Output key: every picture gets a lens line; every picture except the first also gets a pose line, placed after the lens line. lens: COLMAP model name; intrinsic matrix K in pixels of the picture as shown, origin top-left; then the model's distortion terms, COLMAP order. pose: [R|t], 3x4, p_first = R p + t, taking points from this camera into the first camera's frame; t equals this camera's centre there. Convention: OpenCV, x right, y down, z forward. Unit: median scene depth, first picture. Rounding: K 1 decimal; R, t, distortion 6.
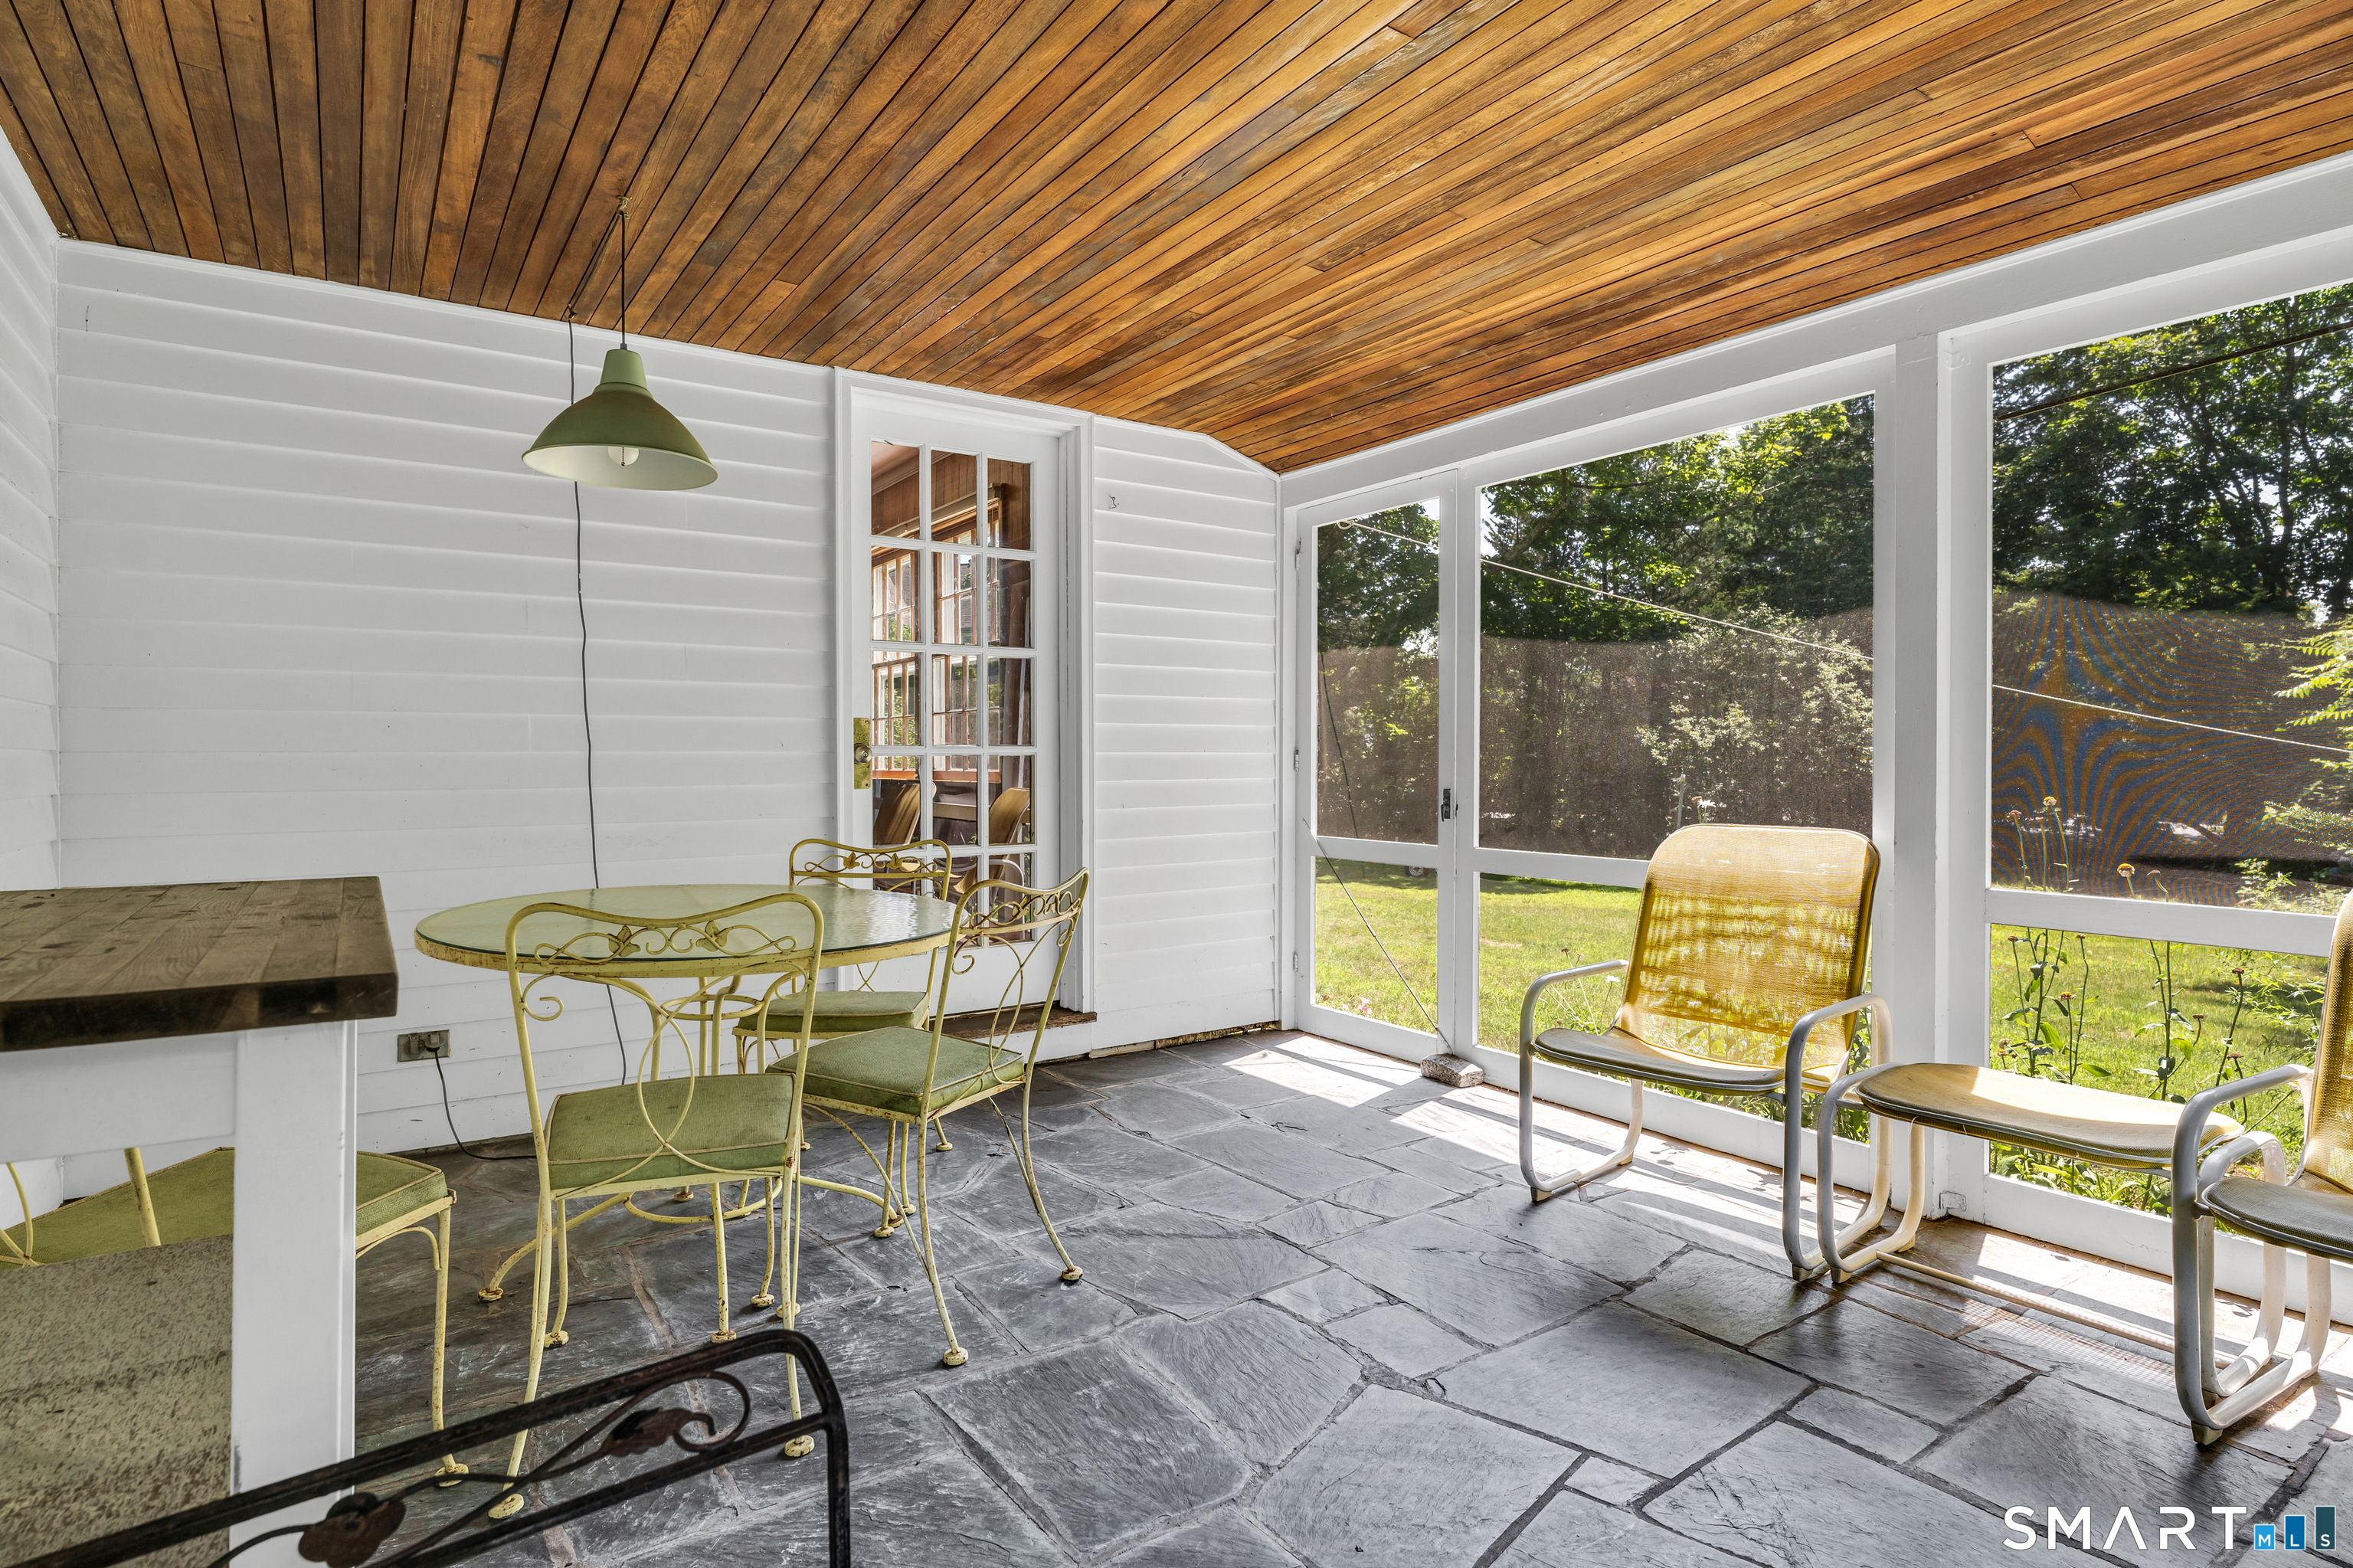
lens RADIAL K [[1175.5, 0, 1178.4], [0, 1175.5, 770.2], [0, 0, 1]] dist [-0.000424, -0.000079]
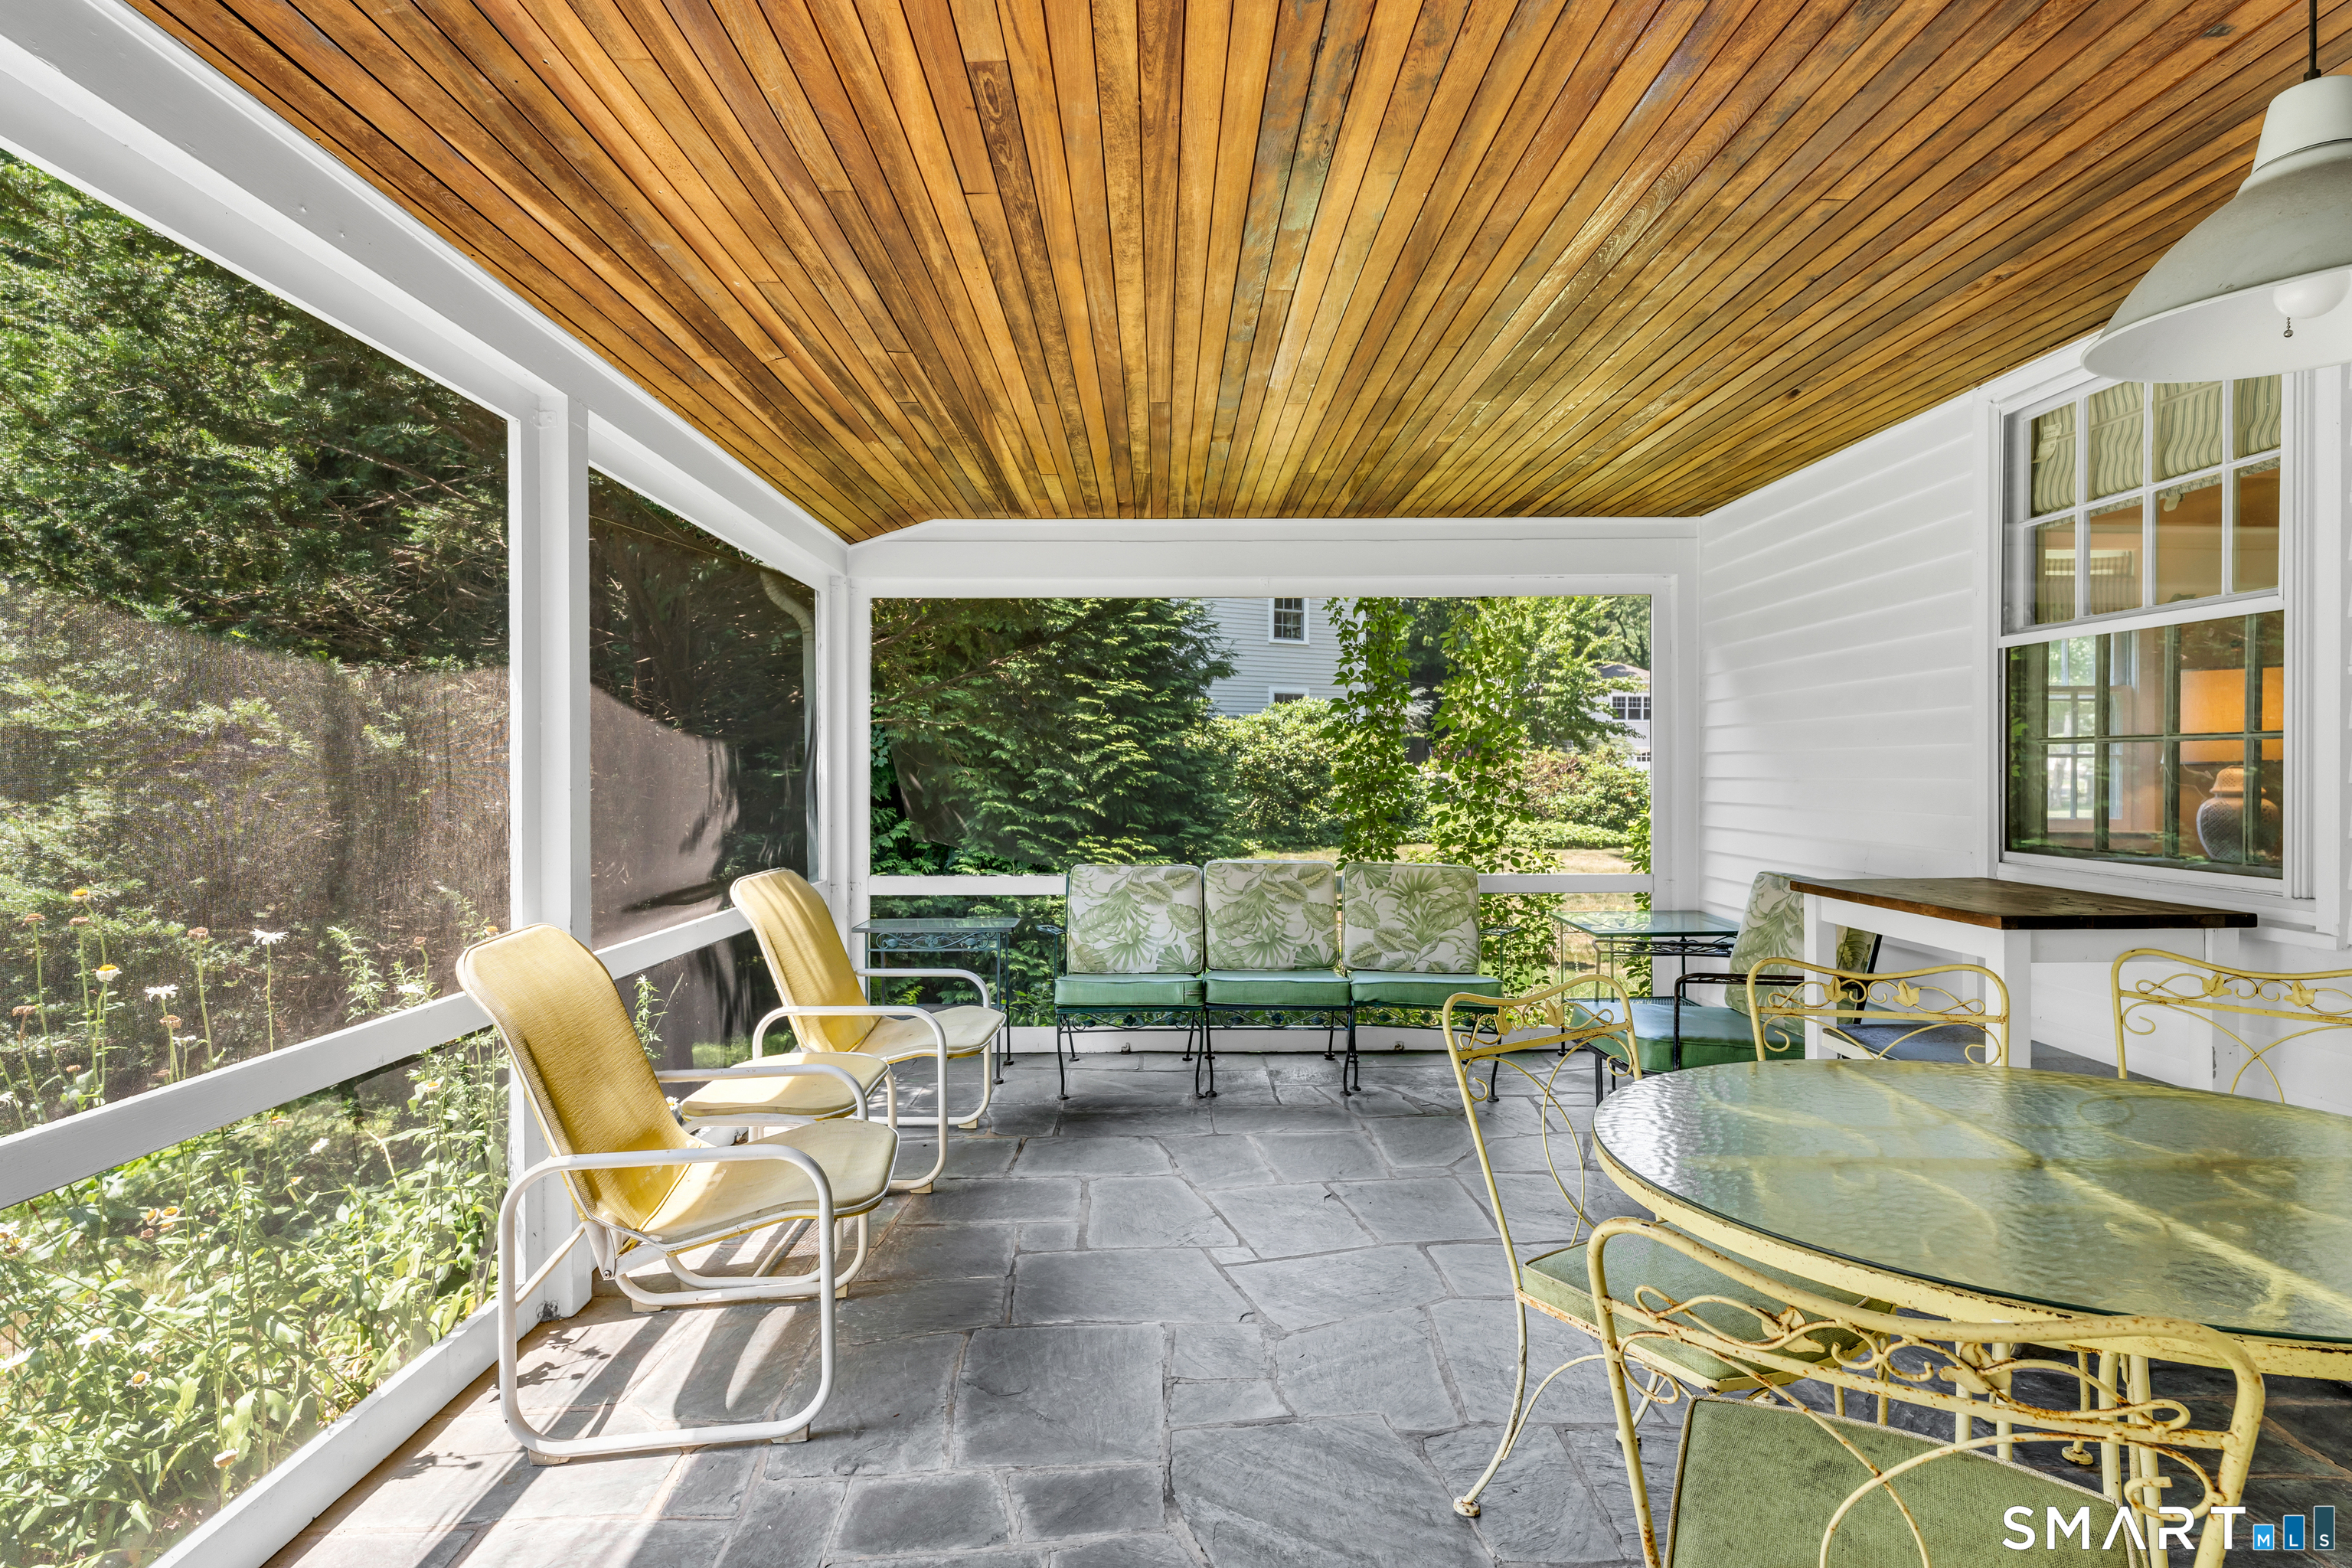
lens RADIAL K [[1175.0, 0, 1175.9], [0, 1175.0, 781.0], [0, 0, 1]] dist [-0.000424, -0.000079]
pose [[-0.830382, -0.001196, 0.557194, -0.339004], [0.008341, 0.999859, 0.014576, -0.070447], [-0.557133, 0.016752, -0.830255, 1.627278]]
